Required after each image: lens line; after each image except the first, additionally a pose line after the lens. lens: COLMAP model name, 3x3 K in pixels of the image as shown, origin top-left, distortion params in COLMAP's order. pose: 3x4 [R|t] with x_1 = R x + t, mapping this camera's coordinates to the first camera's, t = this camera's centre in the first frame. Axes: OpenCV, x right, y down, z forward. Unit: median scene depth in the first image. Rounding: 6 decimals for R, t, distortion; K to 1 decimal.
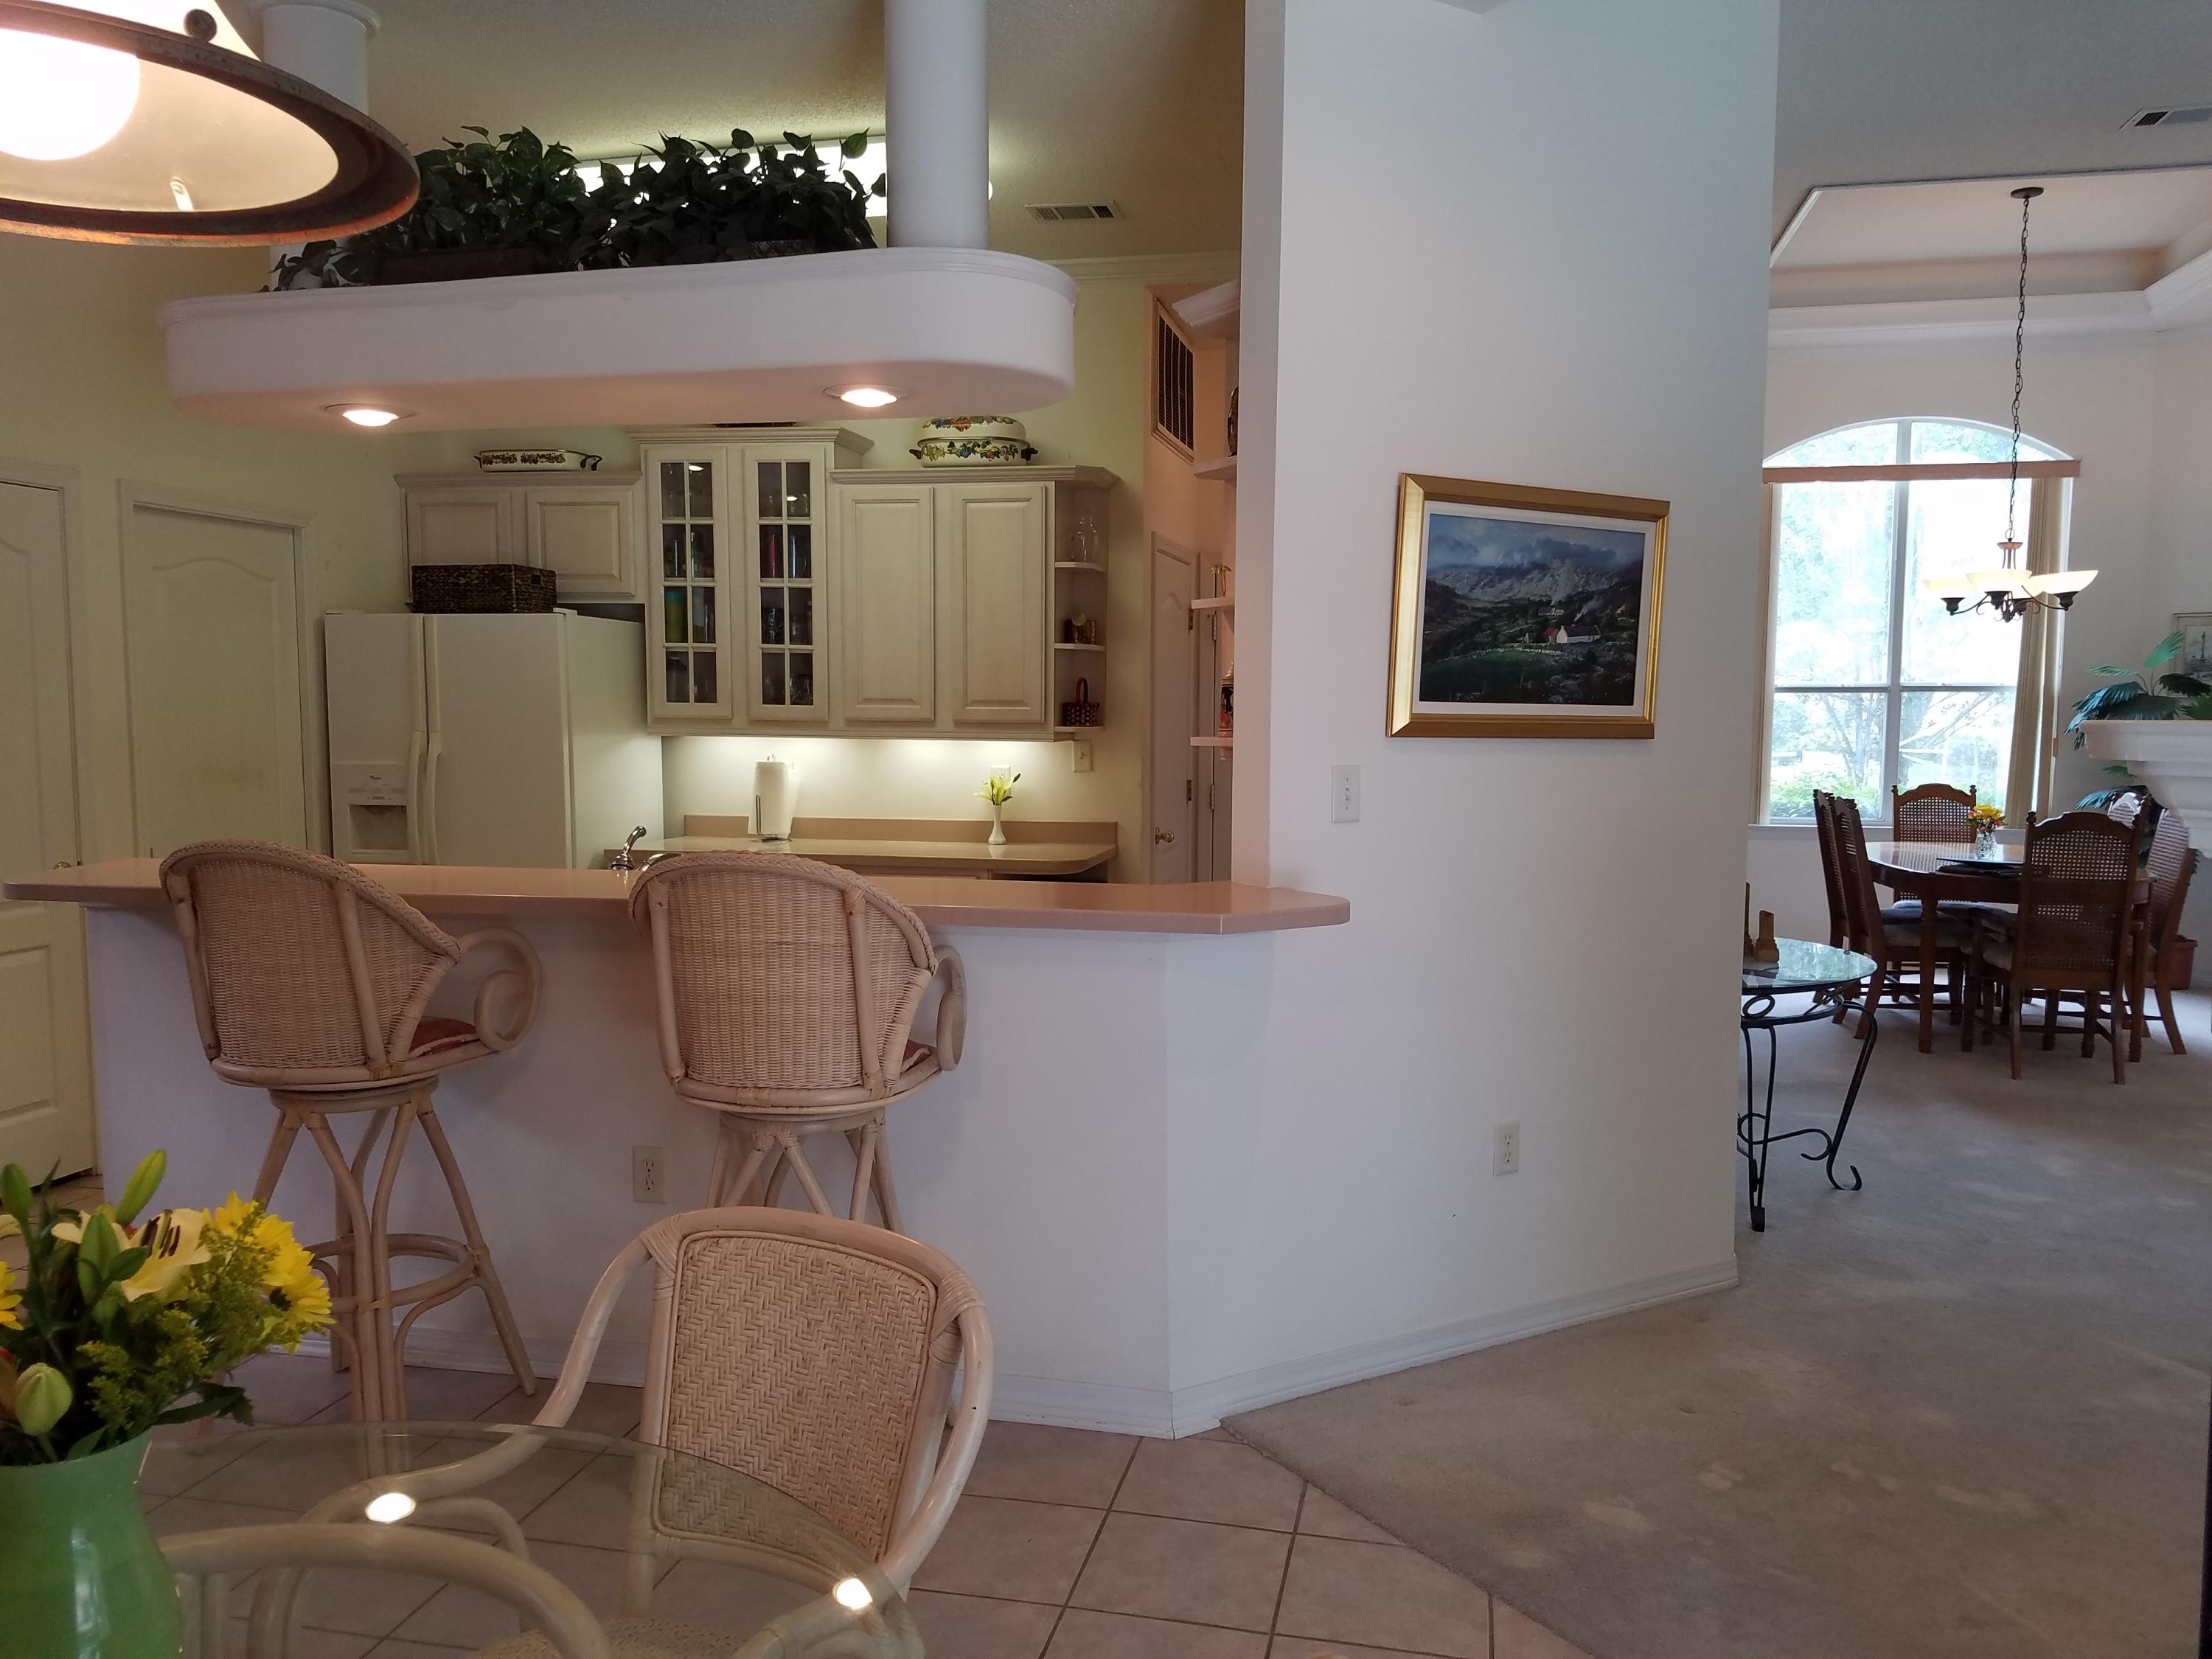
lens RADIAL K [[1690.9, 0, 1093.1], [0, 1690.9, 844.3], [0, 0, 1]] dist [0.248582, -0.419764]
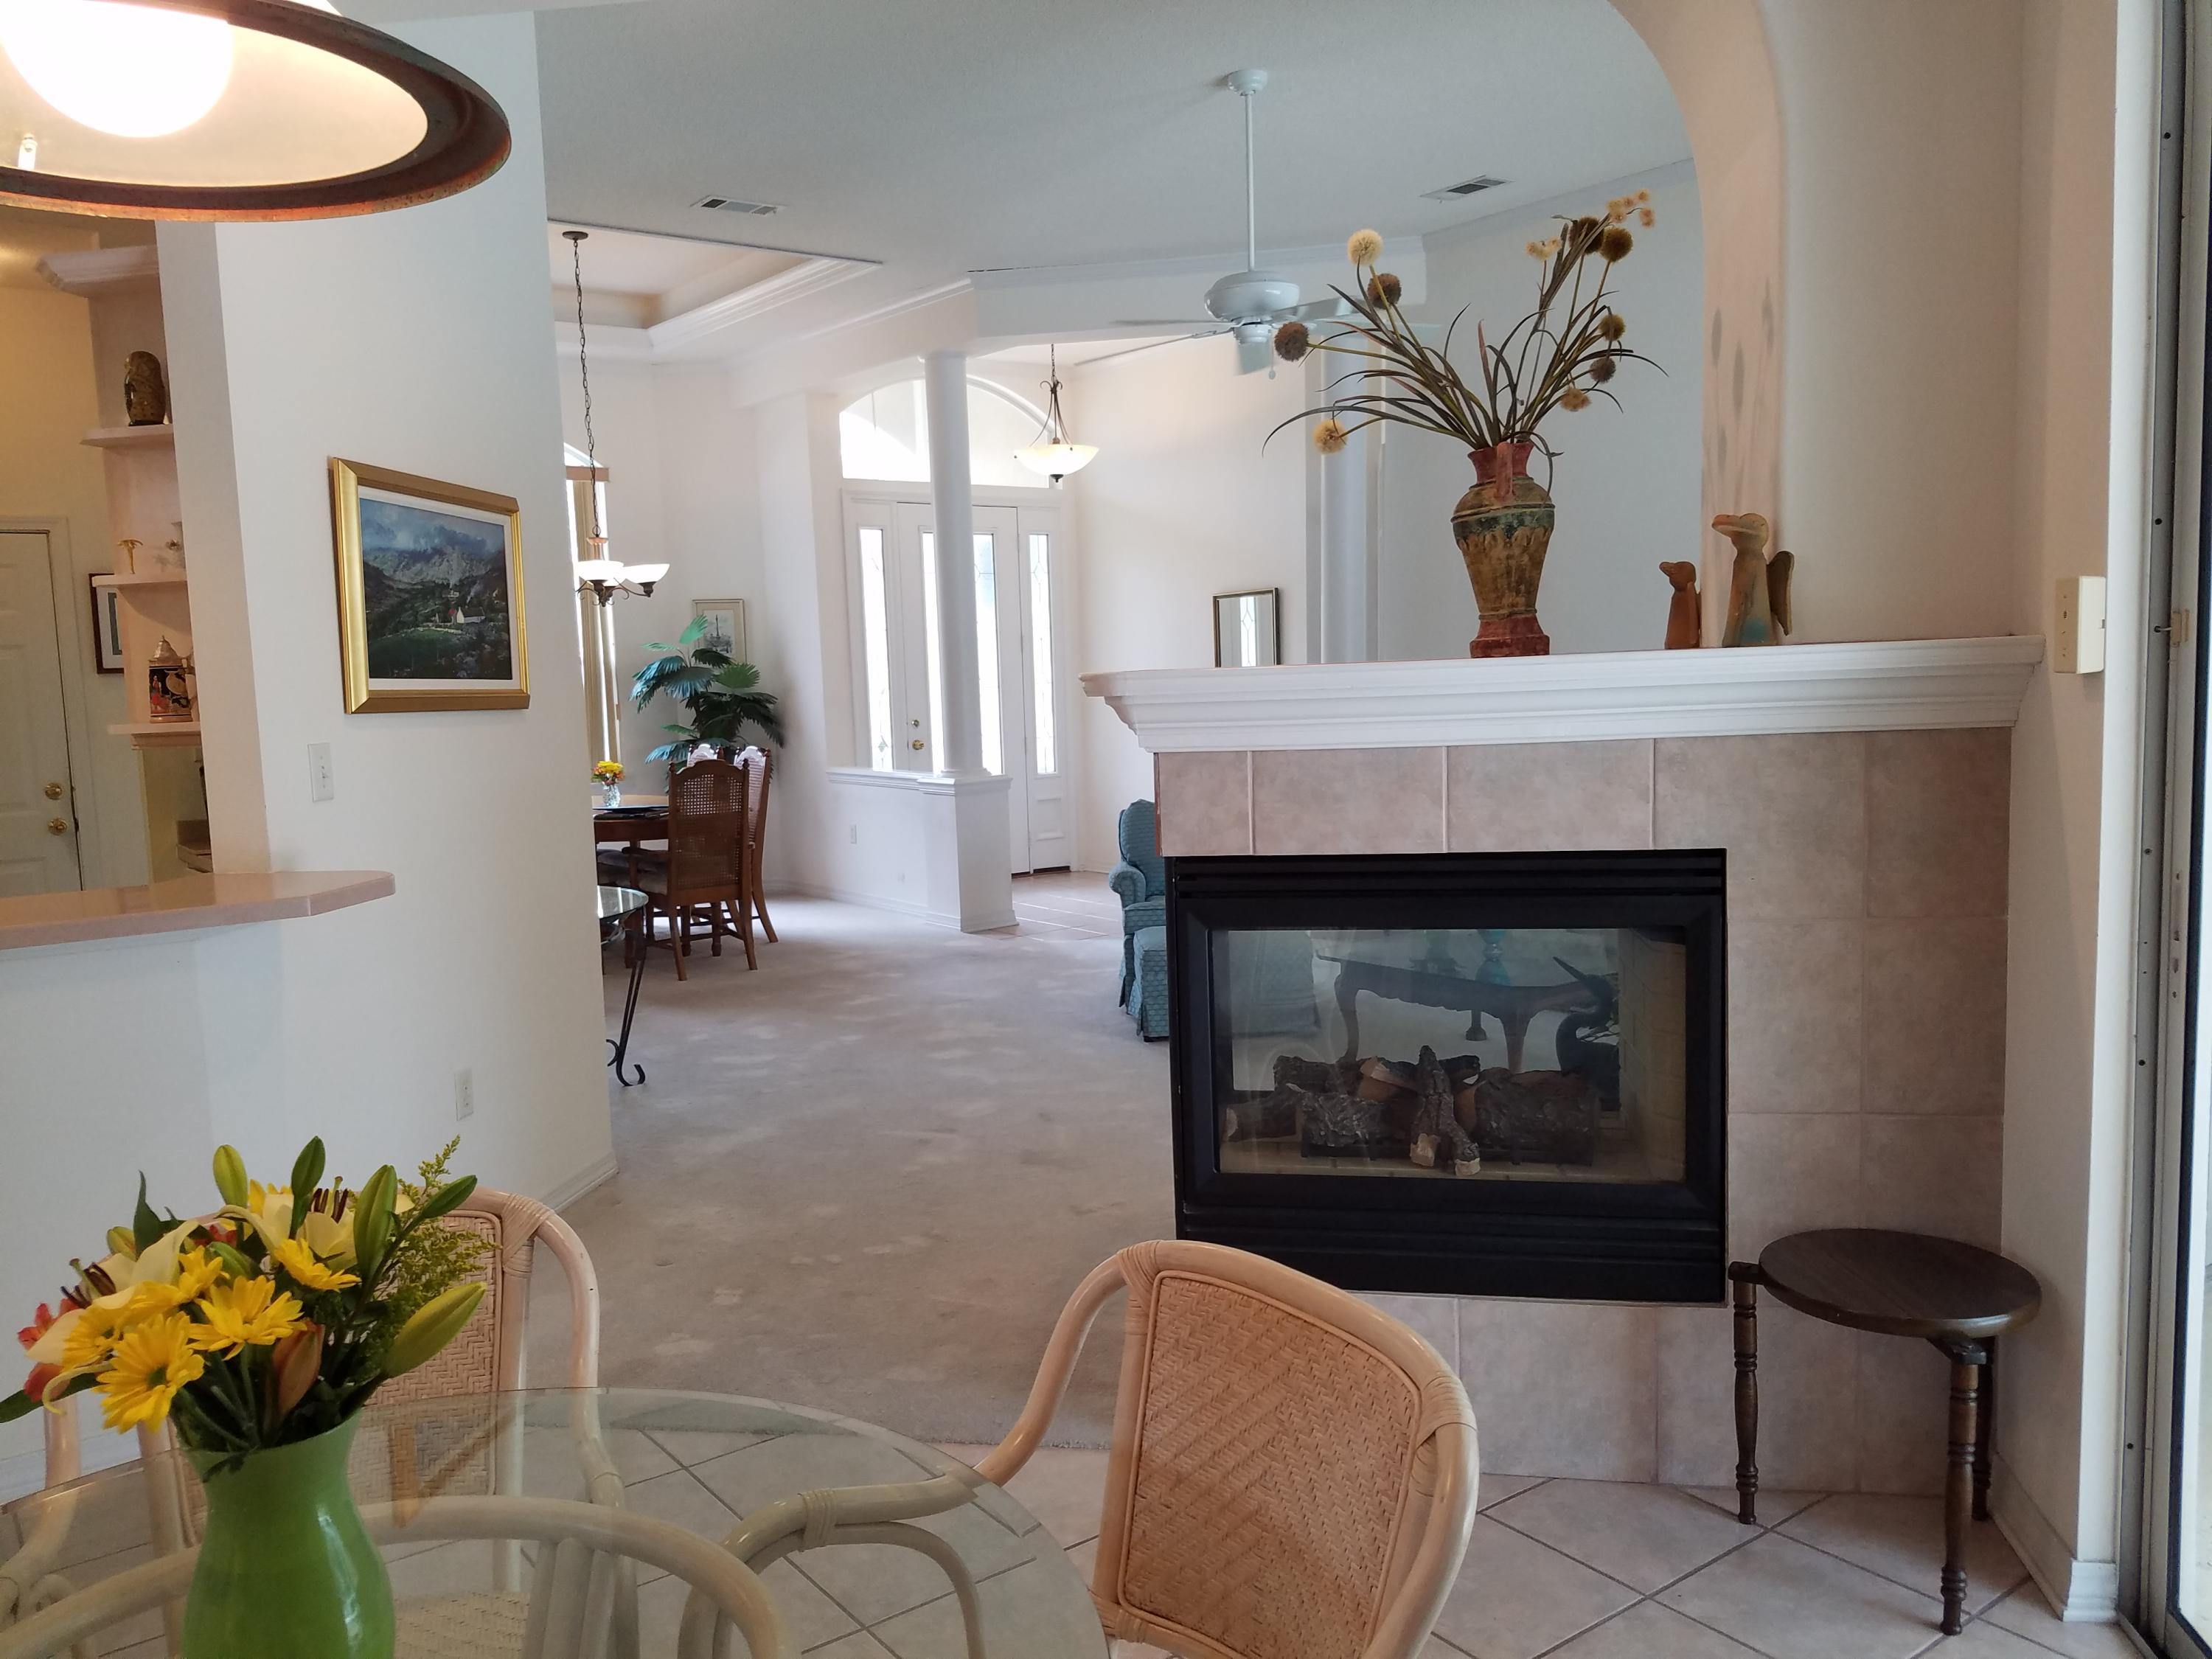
lens RADIAL K [[1698.8, 0, 1058.9], [0, 1698.8, 842.3], [0, 0, 1]] dist [0.256368, -0.549158]
pose [[0.662597, -0.102578, 0.741918, -0.186903], [0.094708, 0.994101, 0.052863, -0.001081], [-0.742964, 0.035238, 0.668403, -0.005060]]
